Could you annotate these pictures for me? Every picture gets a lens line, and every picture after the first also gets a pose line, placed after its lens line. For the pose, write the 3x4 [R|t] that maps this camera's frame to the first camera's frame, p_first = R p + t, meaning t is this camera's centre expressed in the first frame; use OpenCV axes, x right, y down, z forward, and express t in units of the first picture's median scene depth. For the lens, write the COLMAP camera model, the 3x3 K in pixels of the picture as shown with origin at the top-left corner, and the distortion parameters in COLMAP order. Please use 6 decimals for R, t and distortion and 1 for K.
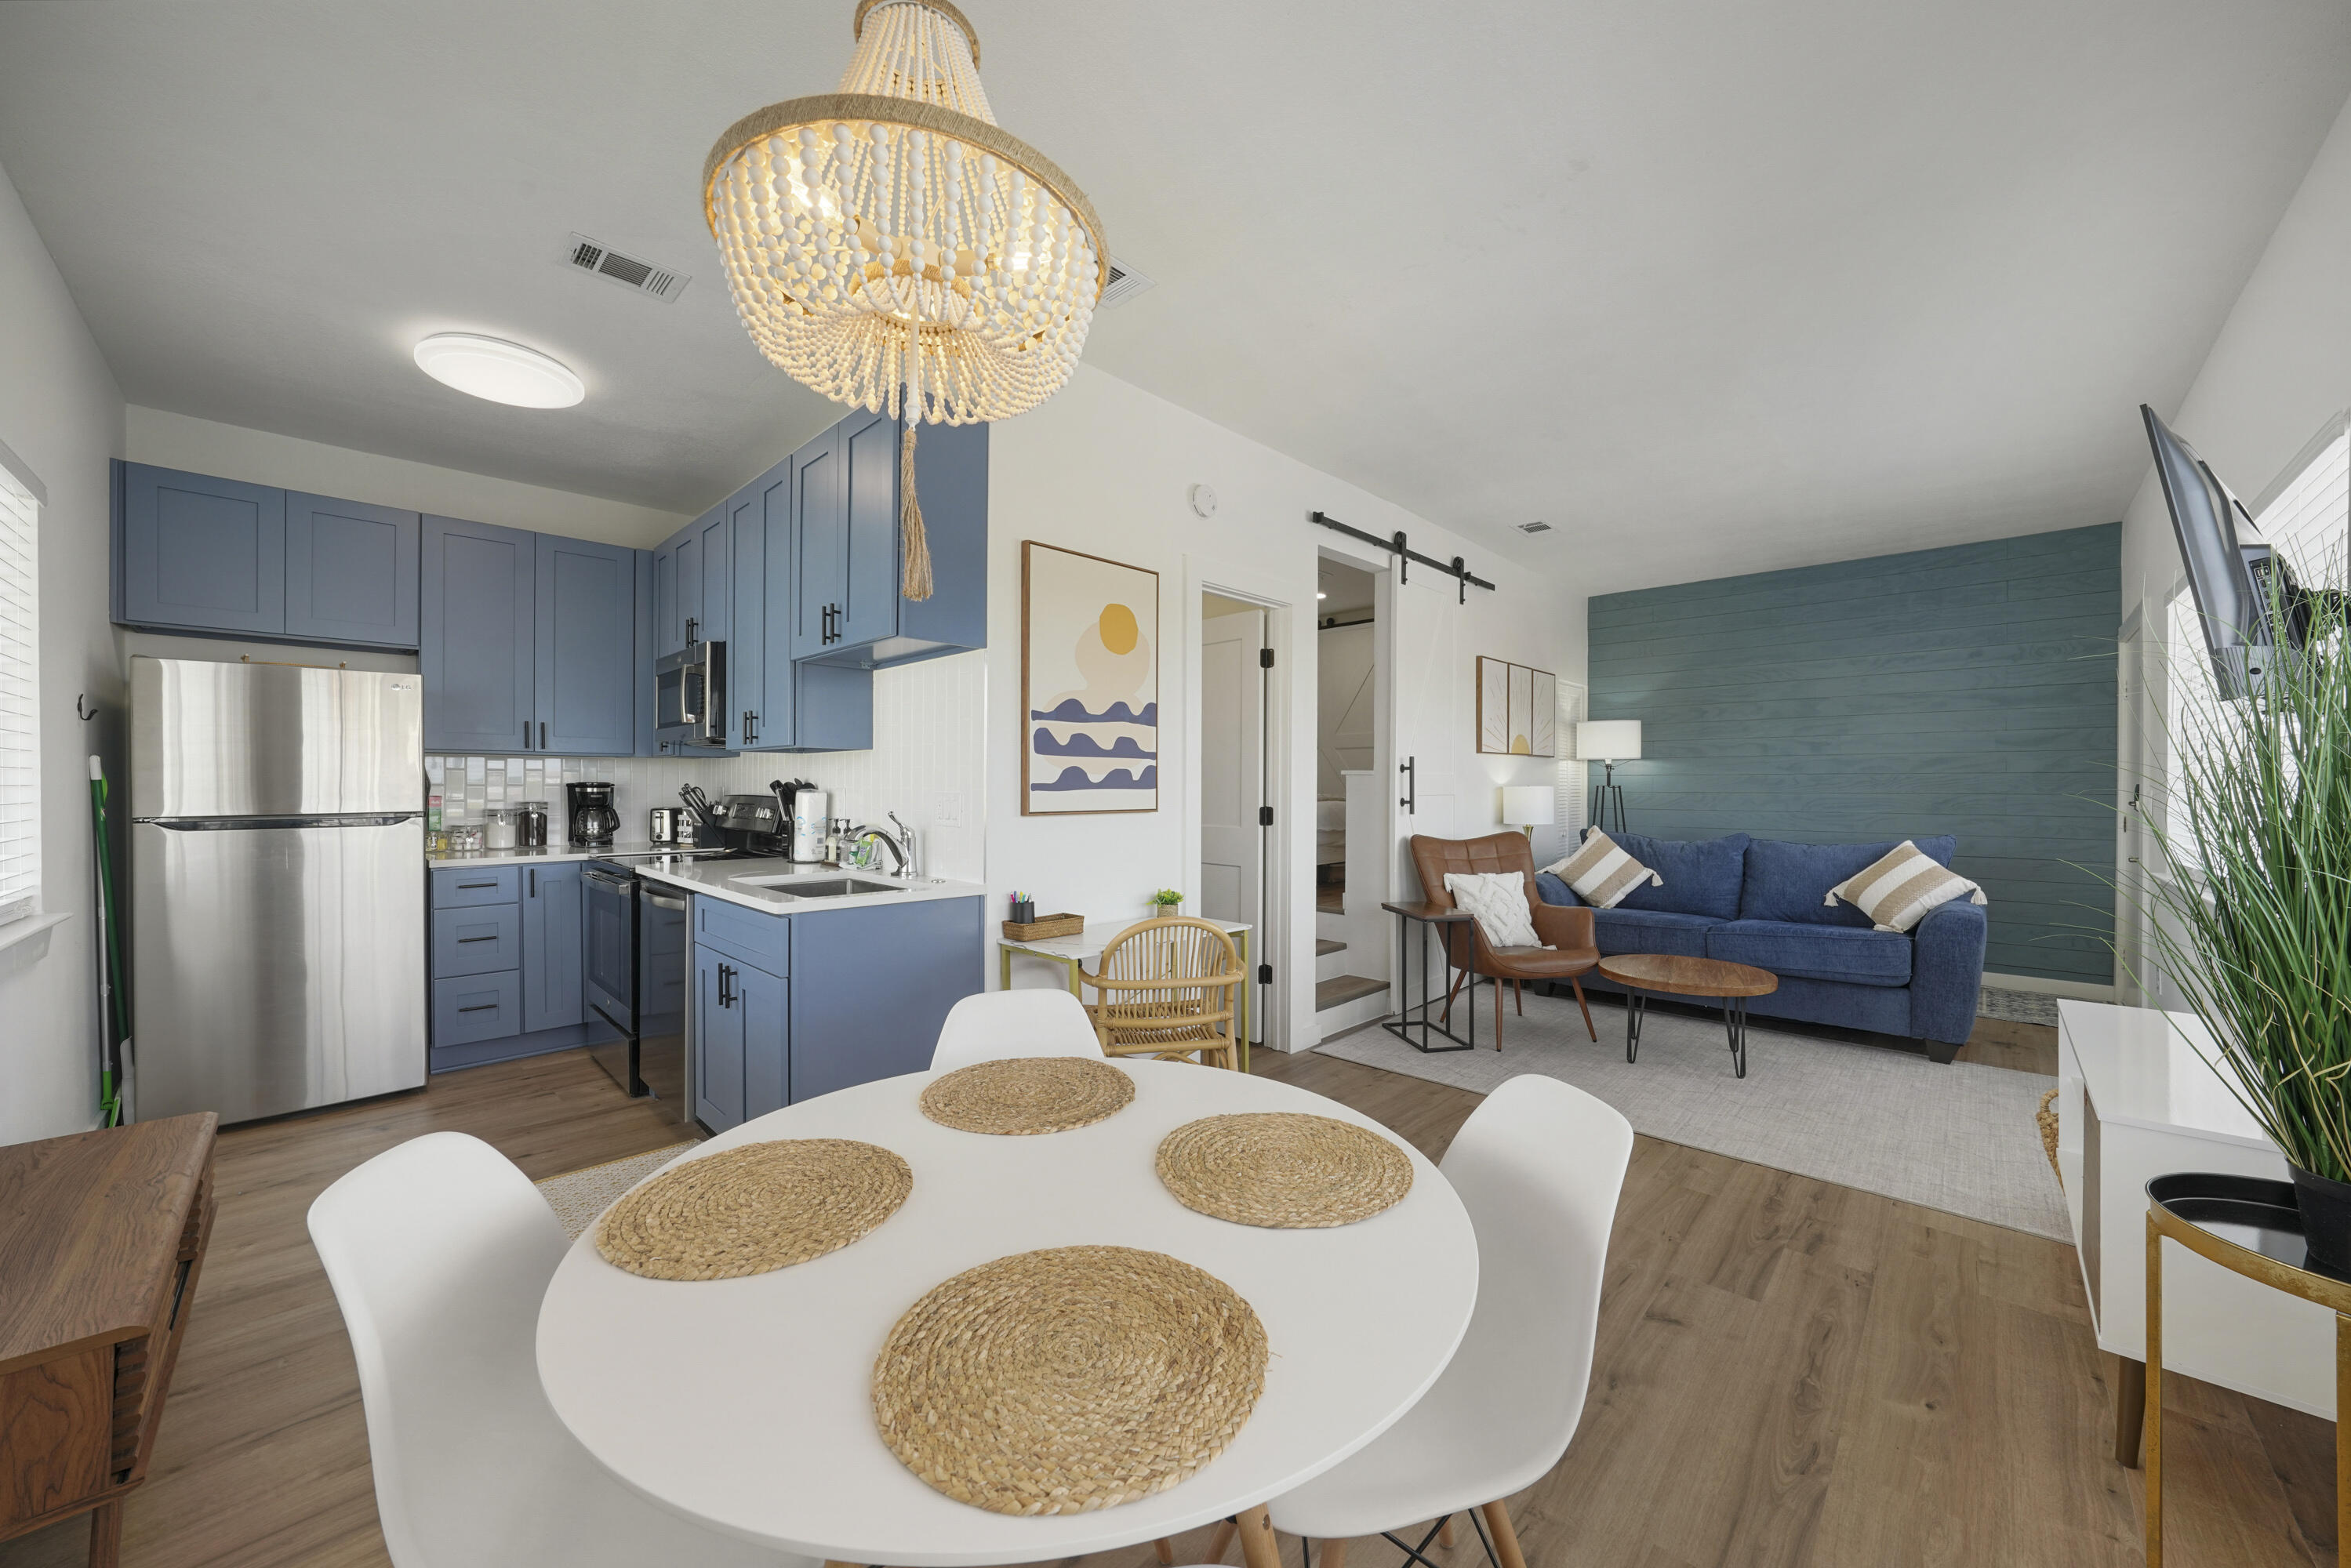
lens RADIAL K [[846.7, 0, 1177.8], [0, 846.7, 789.7], [0, 0, 1]] dist [-0.018241, 0.000354]
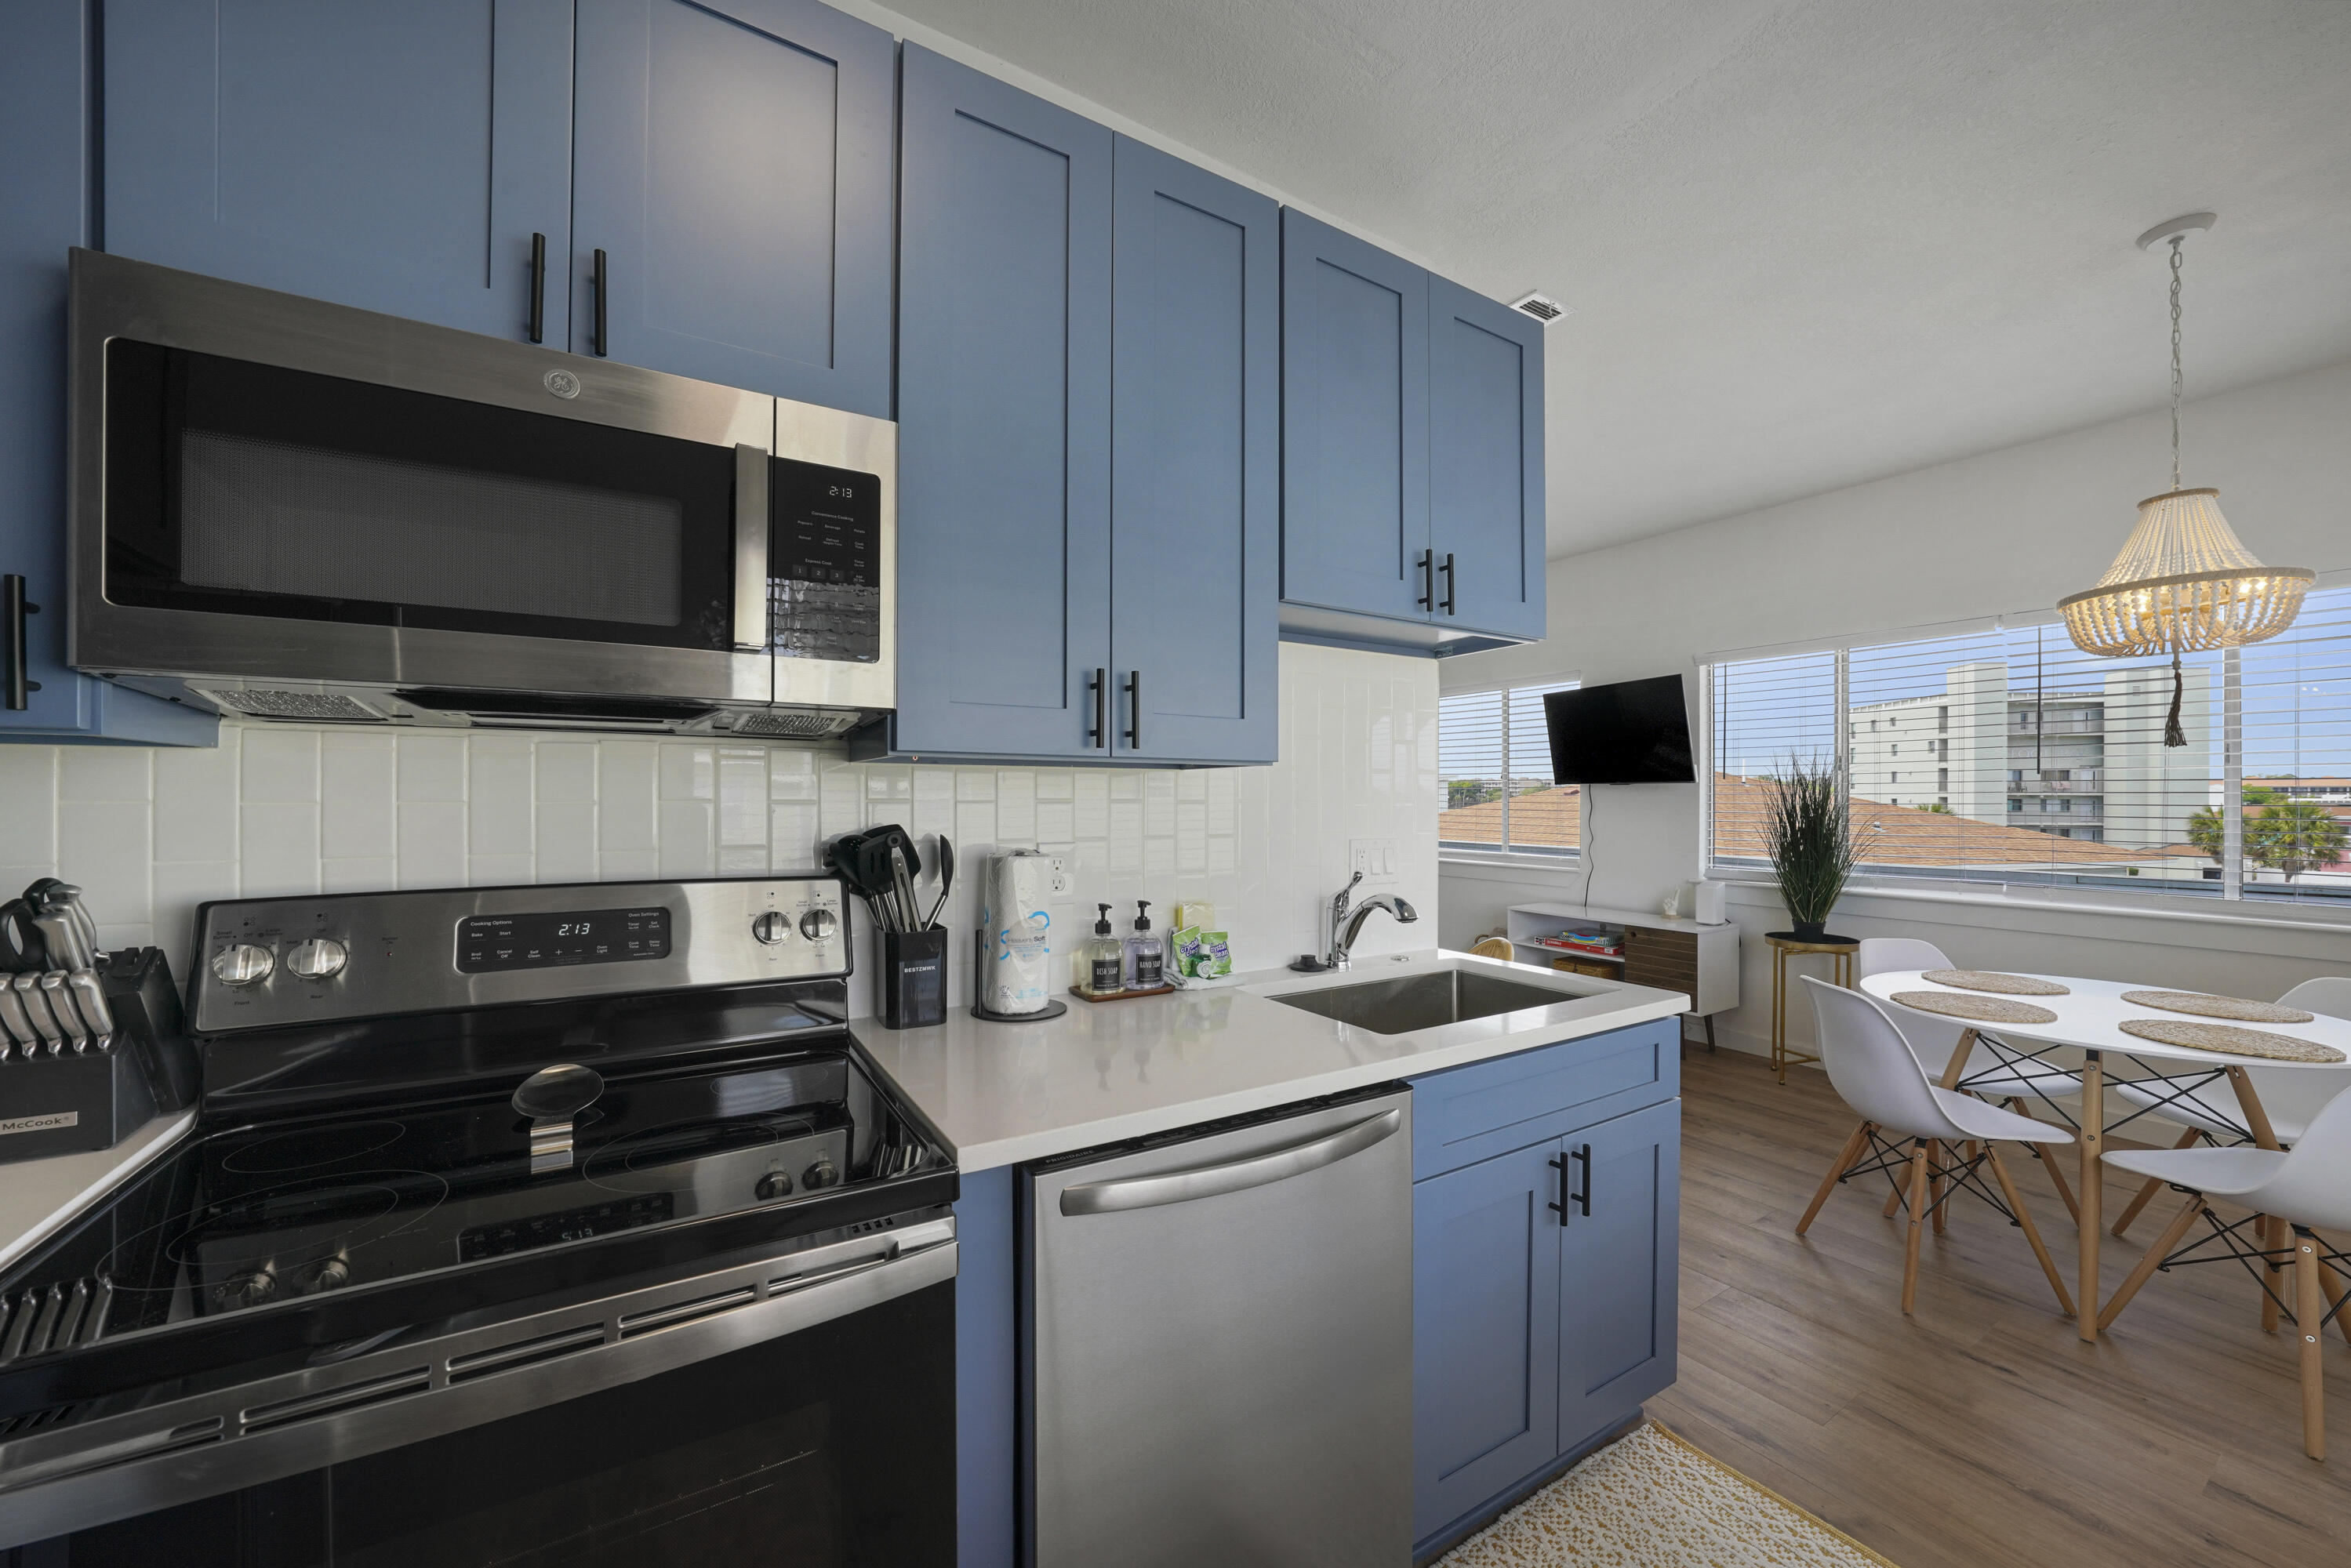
lens RADIAL K [[846.7, 0, 1177.8], [0, 846.7, 789.7], [0, 0, 1]] dist [-0.018241, 0.000354]
pose [[0.261365, 0.005060, 0.965227, -0.763834], [0.002356, 0.999980, -0.005880, -0.025987], [-0.965237, 0.003811, 0.261348, 0.723586]]
